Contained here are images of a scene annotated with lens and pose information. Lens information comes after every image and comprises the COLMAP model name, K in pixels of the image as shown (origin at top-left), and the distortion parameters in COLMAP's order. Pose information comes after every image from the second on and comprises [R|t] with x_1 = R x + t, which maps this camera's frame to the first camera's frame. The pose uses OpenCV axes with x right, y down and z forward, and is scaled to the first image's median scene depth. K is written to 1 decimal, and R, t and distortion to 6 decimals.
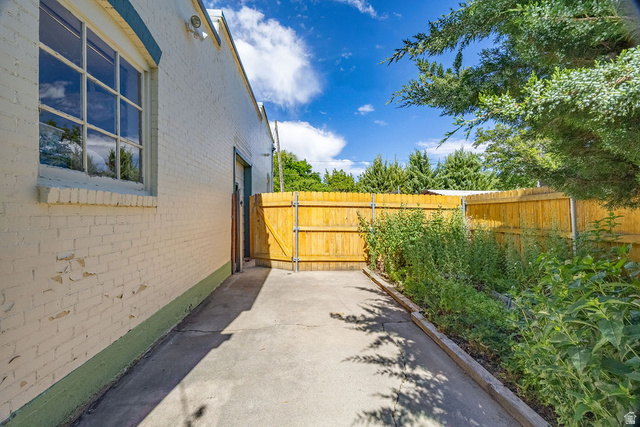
lens RADIAL K [[251.6, 0, 317.1], [0, 251.6, 212.7], [0, 0, 1]] dist [-0.000256, -0.000158]
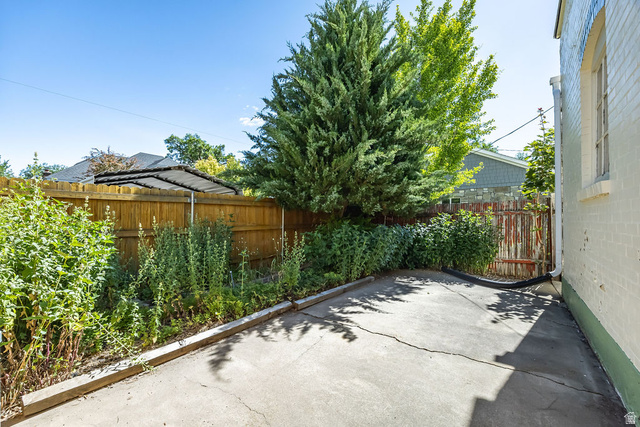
lens RADIAL K [[251.6, 0, 314.3], [0, 251.6, 215.5], [0, 0, 1]] dist [-0.000256, -0.000158]
pose [[-0.734022, 0.012070, 0.679019, -0.404986], [0.001697, 0.999872, -0.015939, 0.036842], [-0.679124, -0.010547, -0.733948, 1.722121]]
